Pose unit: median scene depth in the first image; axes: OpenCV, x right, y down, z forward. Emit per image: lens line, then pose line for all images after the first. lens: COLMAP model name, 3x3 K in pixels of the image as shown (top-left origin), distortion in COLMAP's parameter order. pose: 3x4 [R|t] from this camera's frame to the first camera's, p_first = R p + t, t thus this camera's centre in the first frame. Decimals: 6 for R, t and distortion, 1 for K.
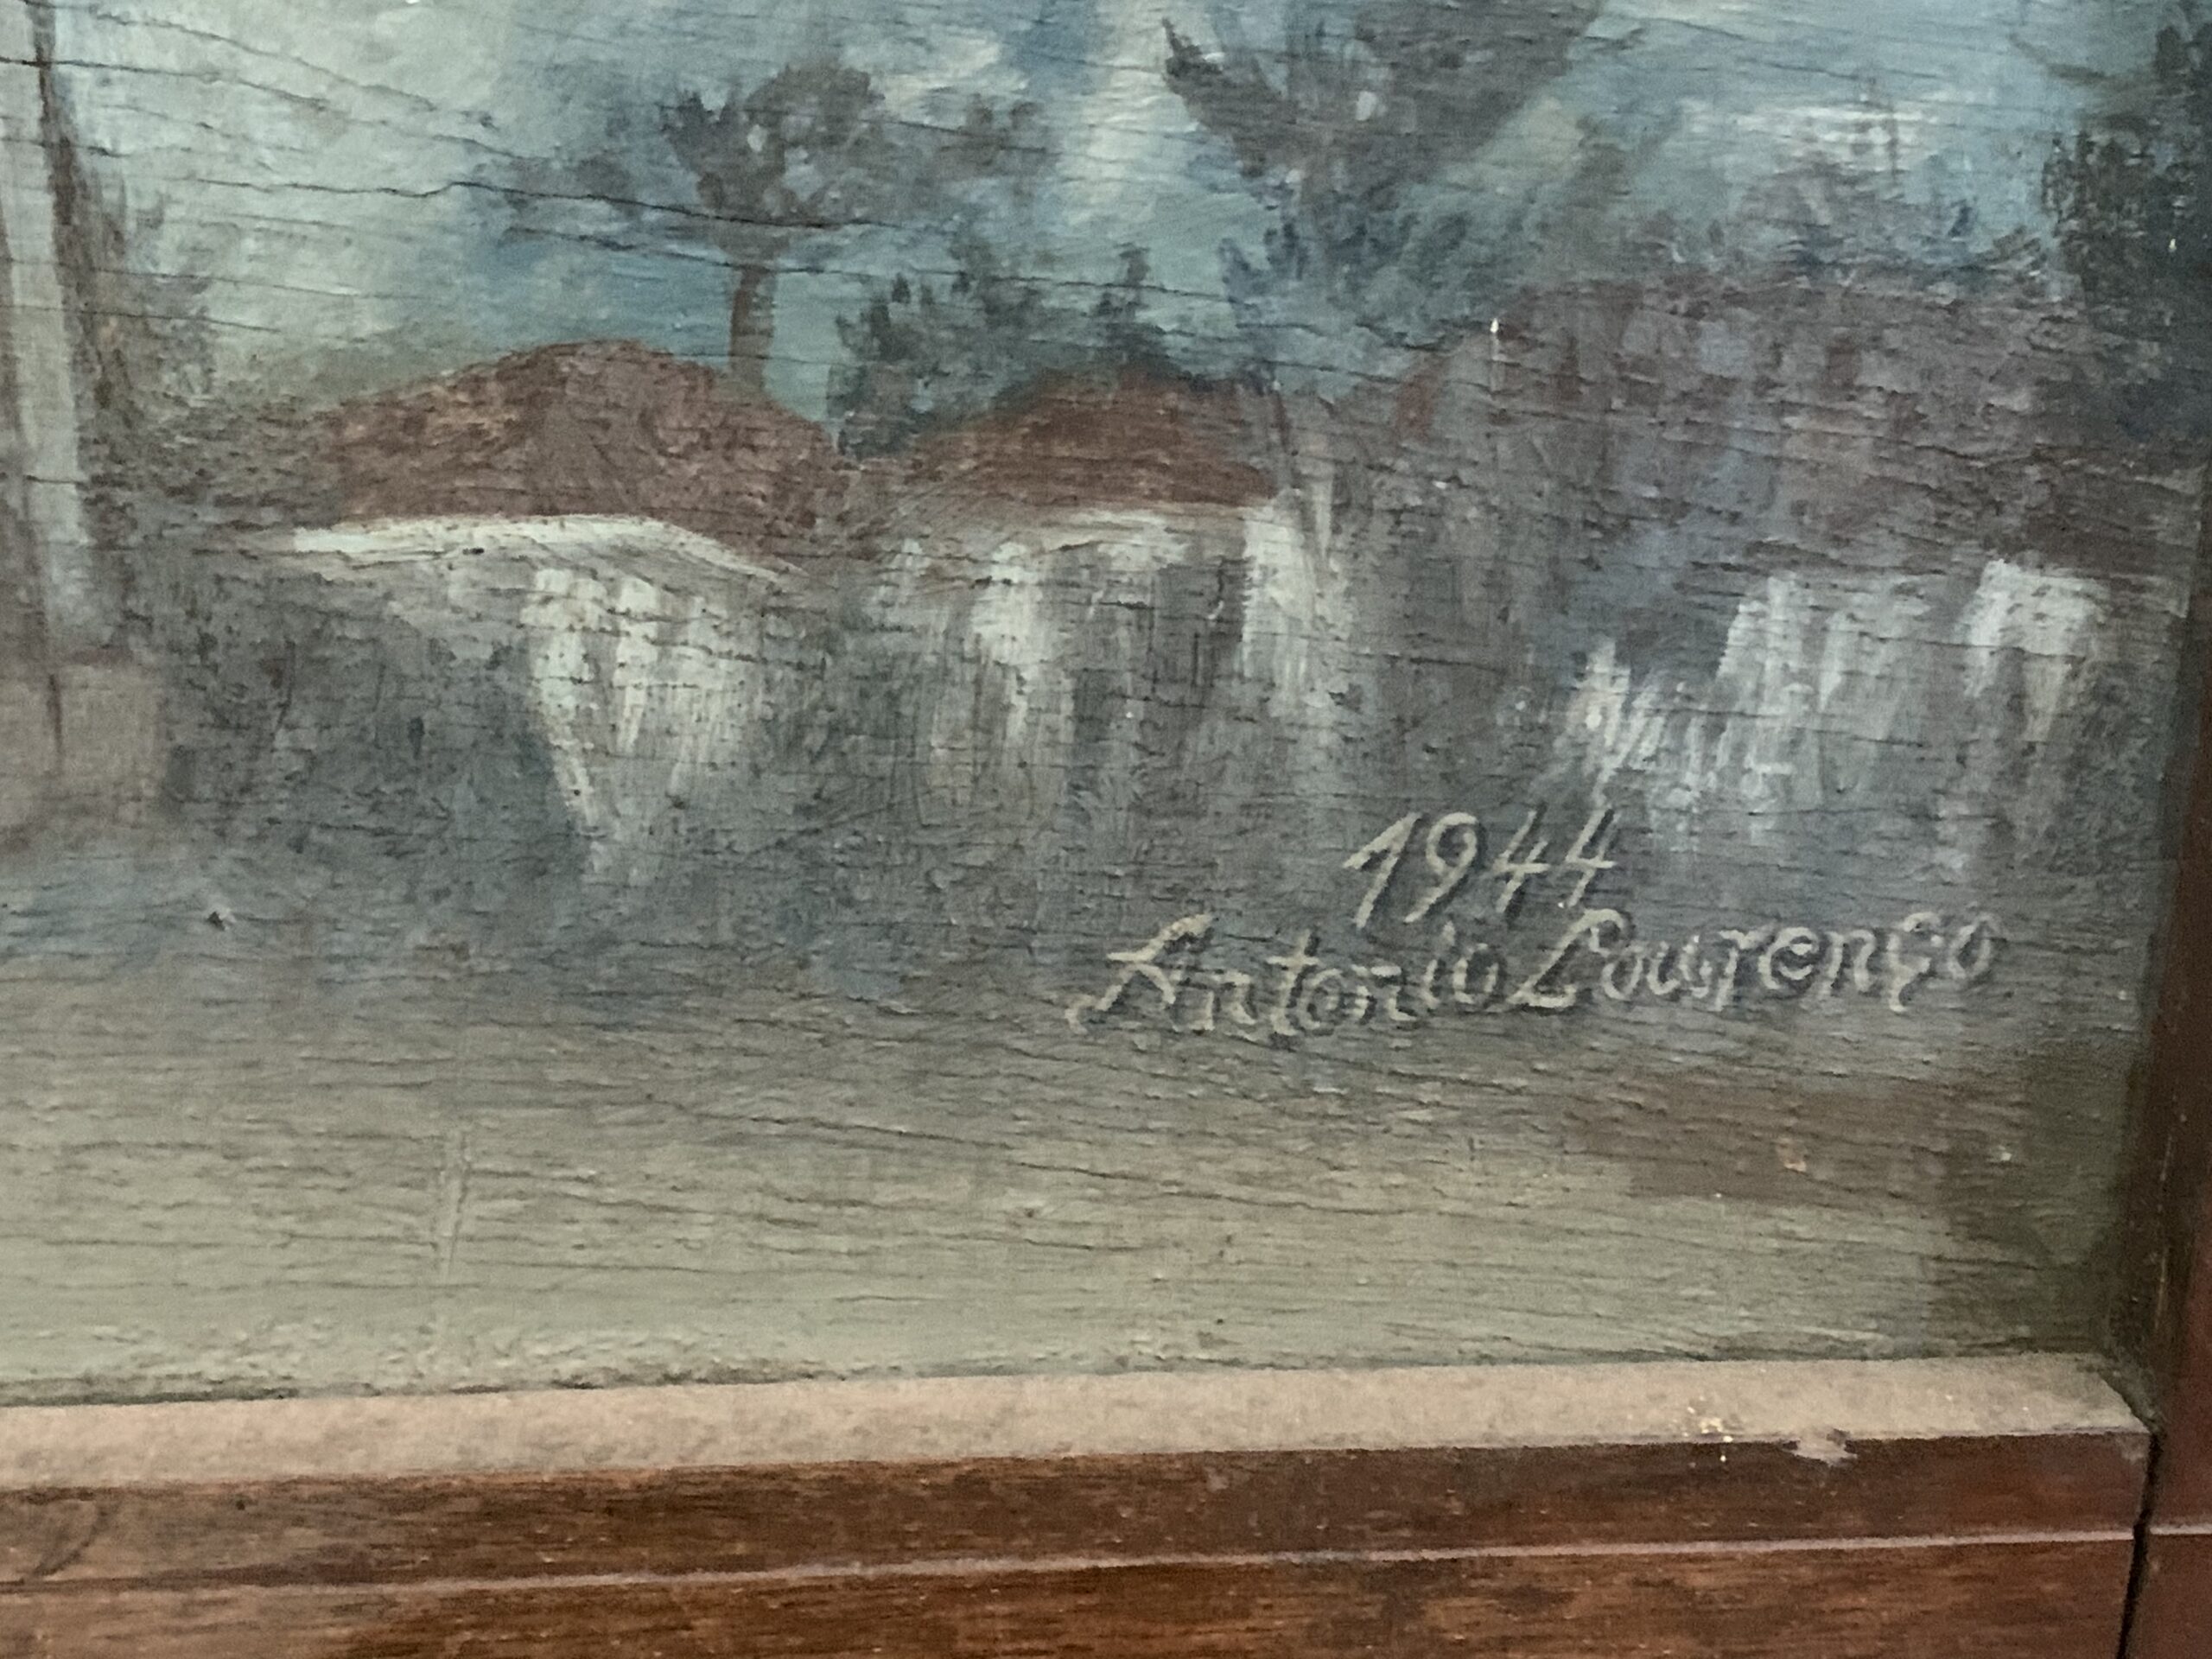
lens RADIAL K [[3237.5, 0, 1105.5], [0, 3237.5, 826.2], [0, 0, 1]] dist [0.078444, 0.000000]
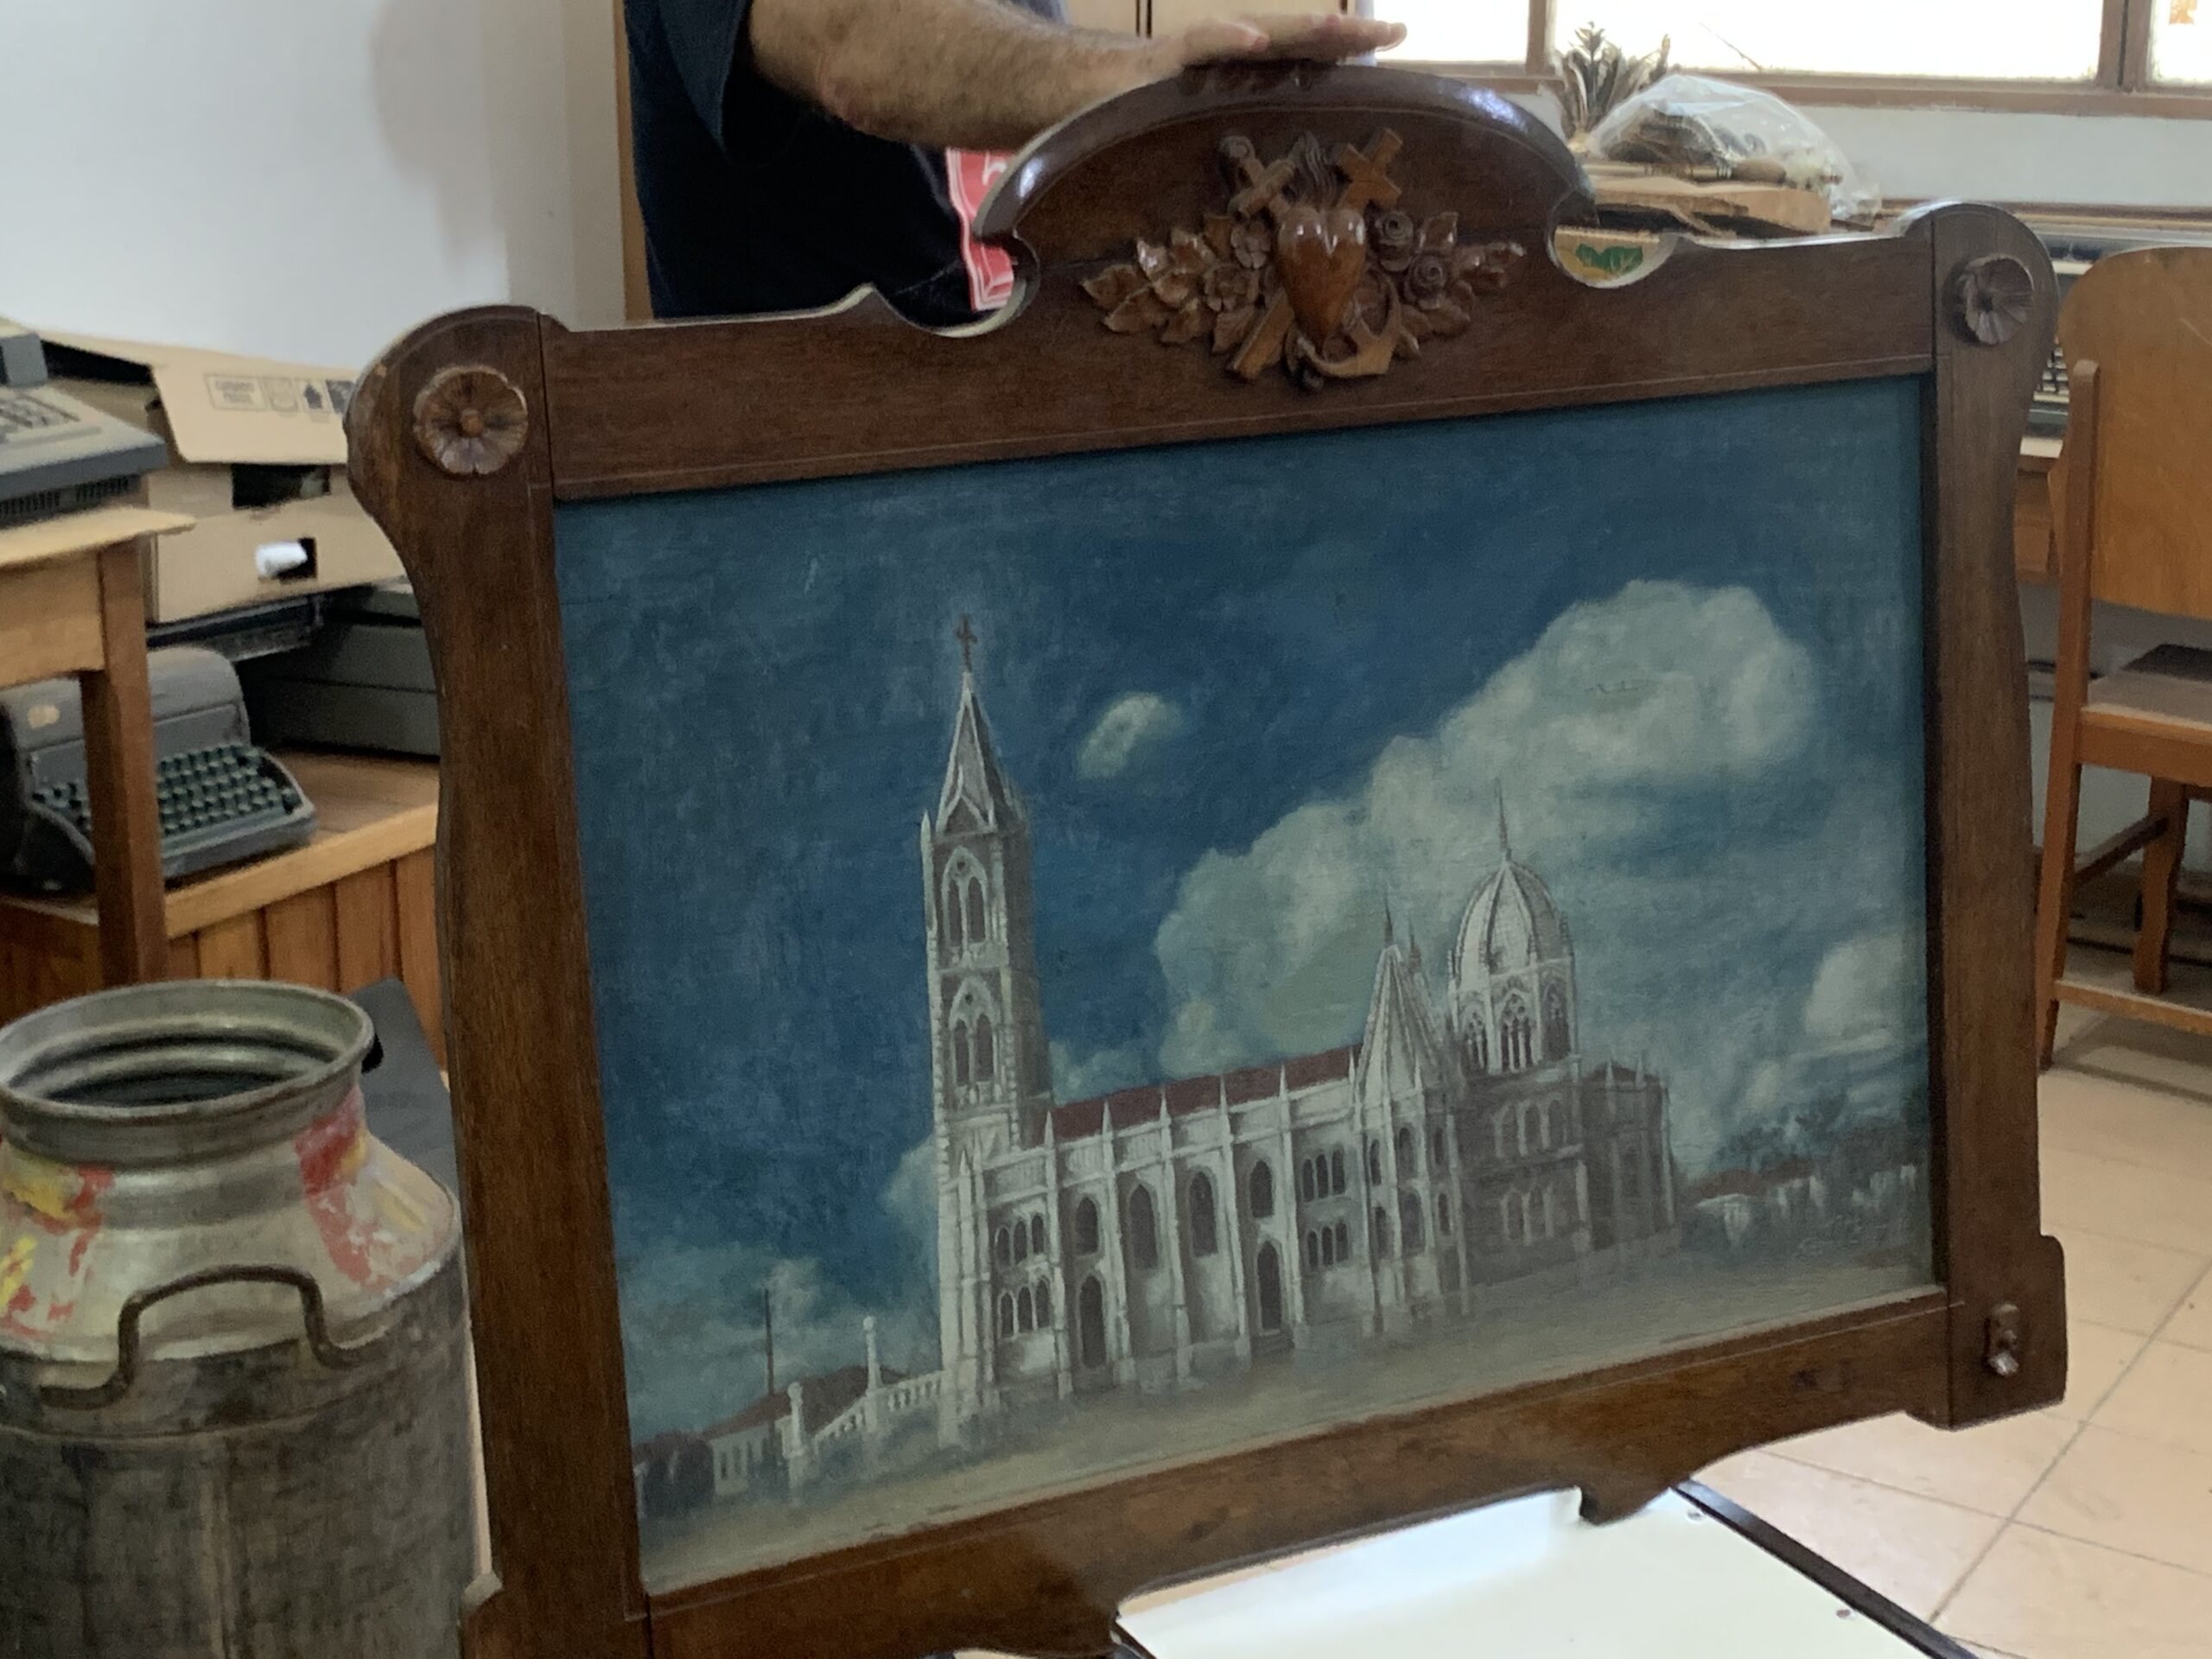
lens RADIAL K [[3237.5, 0, 1107.7], [0, 3237.5, 825.8], [0, 0, 1]] dist [0.078444, 0.000000]
pose [[0.941260, -0.144431, 0.305235, -3.389658], [0.193672, 0.971369, -0.137598, -0.160428], [-0.276623, 0.188631, 0.942283, -5.292329]]
